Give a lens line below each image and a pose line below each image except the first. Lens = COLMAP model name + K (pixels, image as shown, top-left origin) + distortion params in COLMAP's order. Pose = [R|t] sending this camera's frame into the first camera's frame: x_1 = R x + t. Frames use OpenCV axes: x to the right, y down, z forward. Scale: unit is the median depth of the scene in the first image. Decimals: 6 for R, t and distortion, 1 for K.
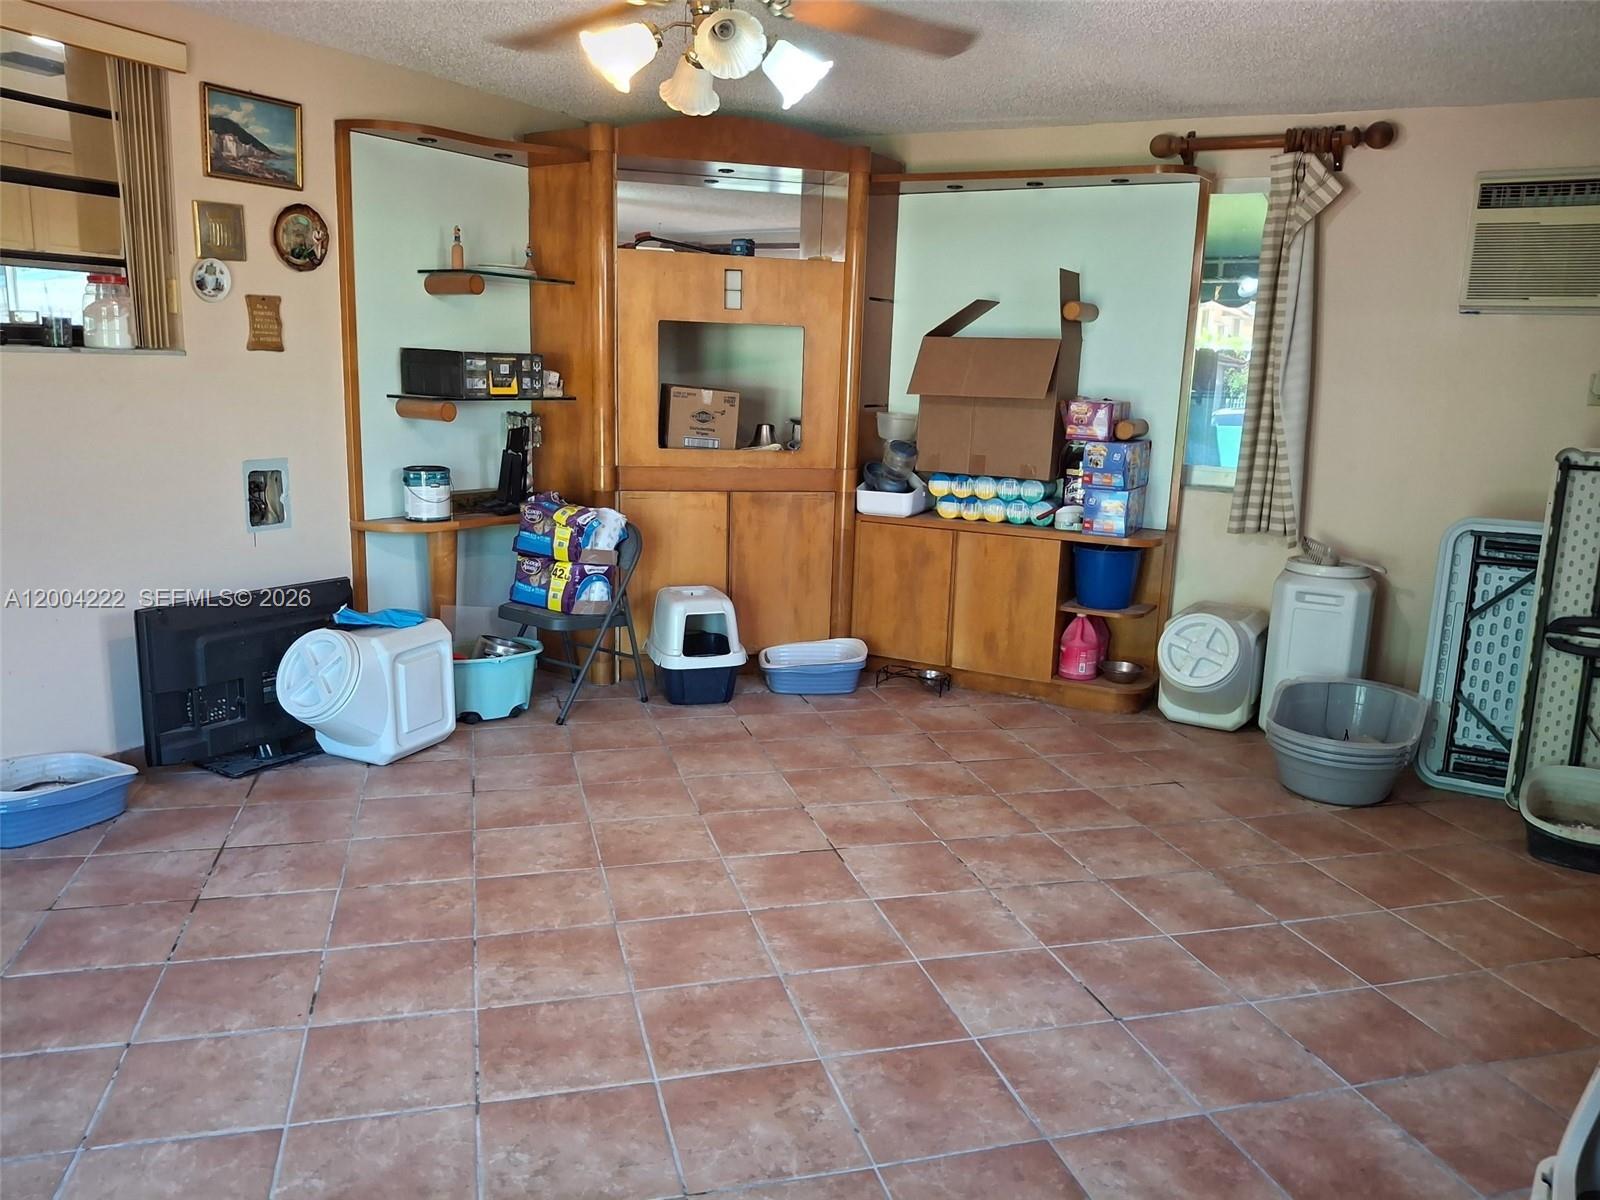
lens RADIAL K [[1189.1, 0, 802.4], [0, 1189.1, 607.5], [0, 0, 1]] dist [0.078406, -0.171656]
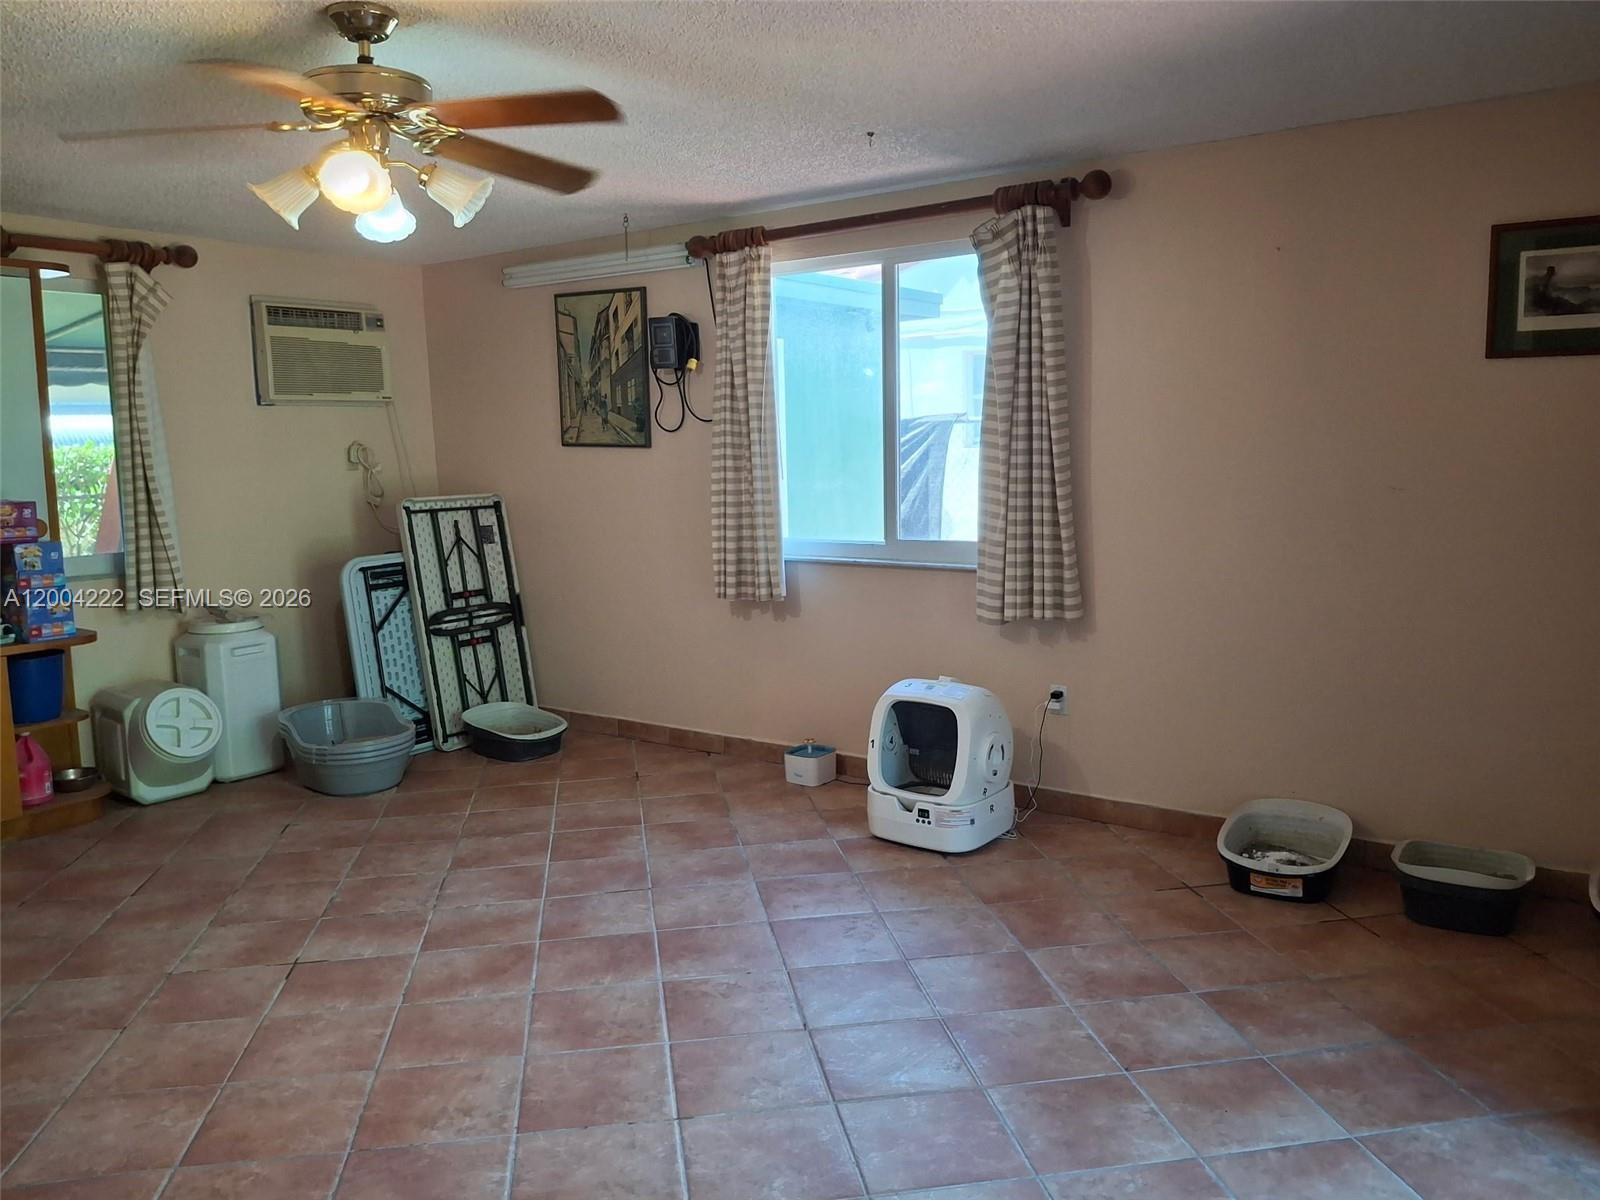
lens RADIAL K [[1202.2, 0, 800.7], [0, 1202.2, 586.9], [0, 0, 1]] dist [0.125644, -0.264346]
pose [[0.099397, -0.153400, 0.983152, -0.769335], [0.221208, 0.966727, 0.128473, -0.115007], [-0.970148, 0.204712, 0.130023, 0.368021]]
